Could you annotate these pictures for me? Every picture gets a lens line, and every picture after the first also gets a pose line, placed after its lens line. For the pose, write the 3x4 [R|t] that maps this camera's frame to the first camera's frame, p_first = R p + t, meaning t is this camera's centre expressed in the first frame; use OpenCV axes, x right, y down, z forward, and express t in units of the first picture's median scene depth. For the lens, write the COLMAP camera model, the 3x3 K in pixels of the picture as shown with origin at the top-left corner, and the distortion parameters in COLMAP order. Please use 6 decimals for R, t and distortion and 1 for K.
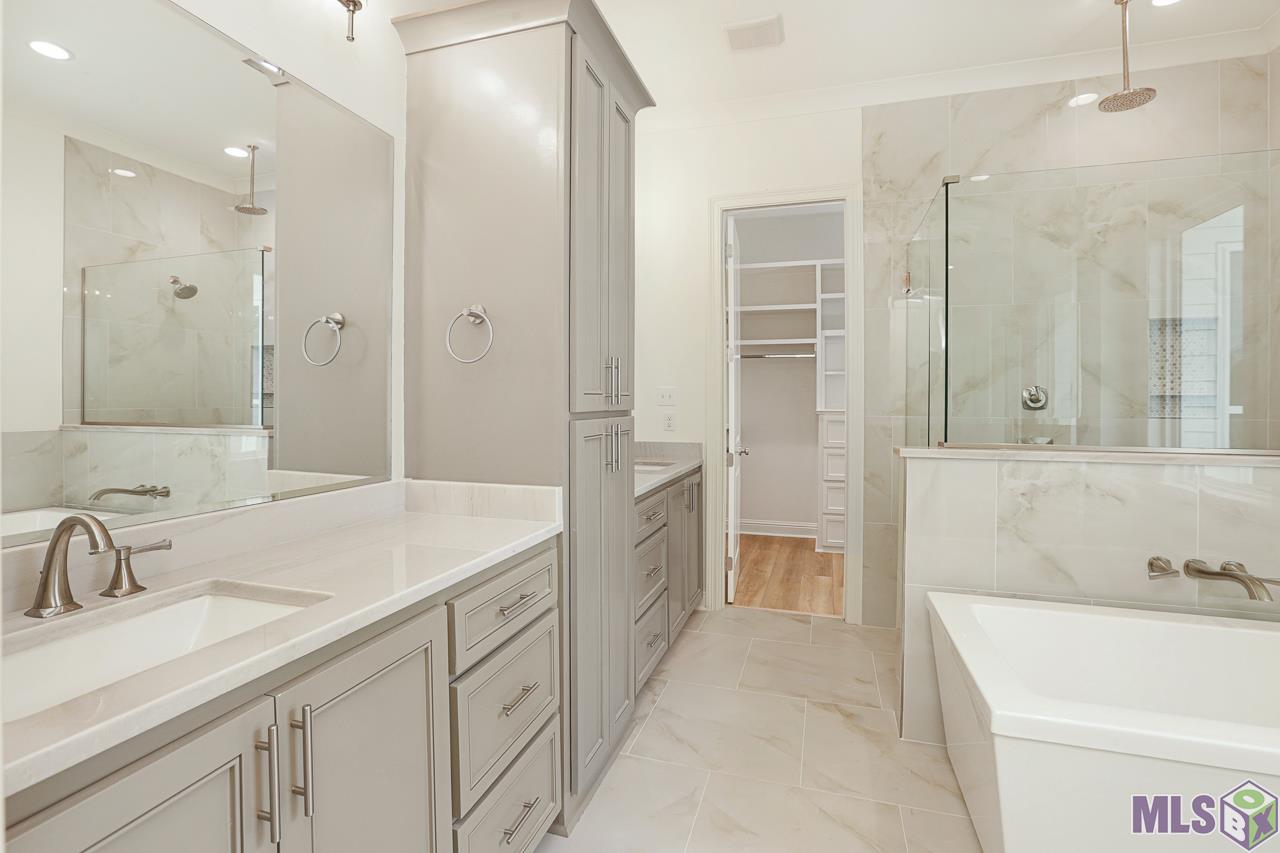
lens RADIAL K [[595.0, 0, 641.7], [0, 595.0, 415.2], [0, 0, 1]] dist [0.001281, 0.007652]
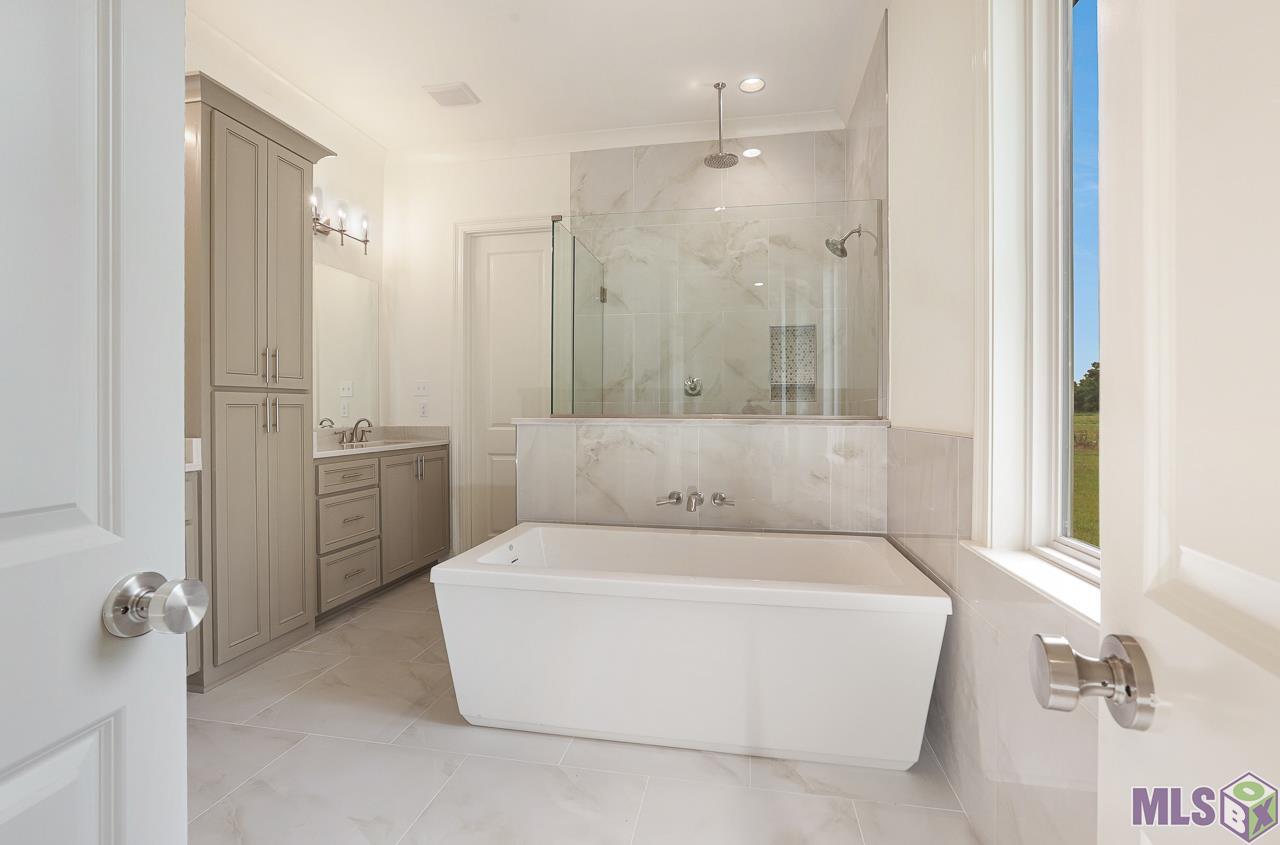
lens RADIAL K [[605.2, 0, 640.0], [0, 605.2, 422.5], [0, 0, 1]] dist [-0.000547, 0.000096]
pose [[0.997078, -0.003407, 0.076314, 0.461959], [0.003846, 0.999977, -0.005603, 0.055962], [-0.076293, 0.005880, 0.997068, -0.286551]]
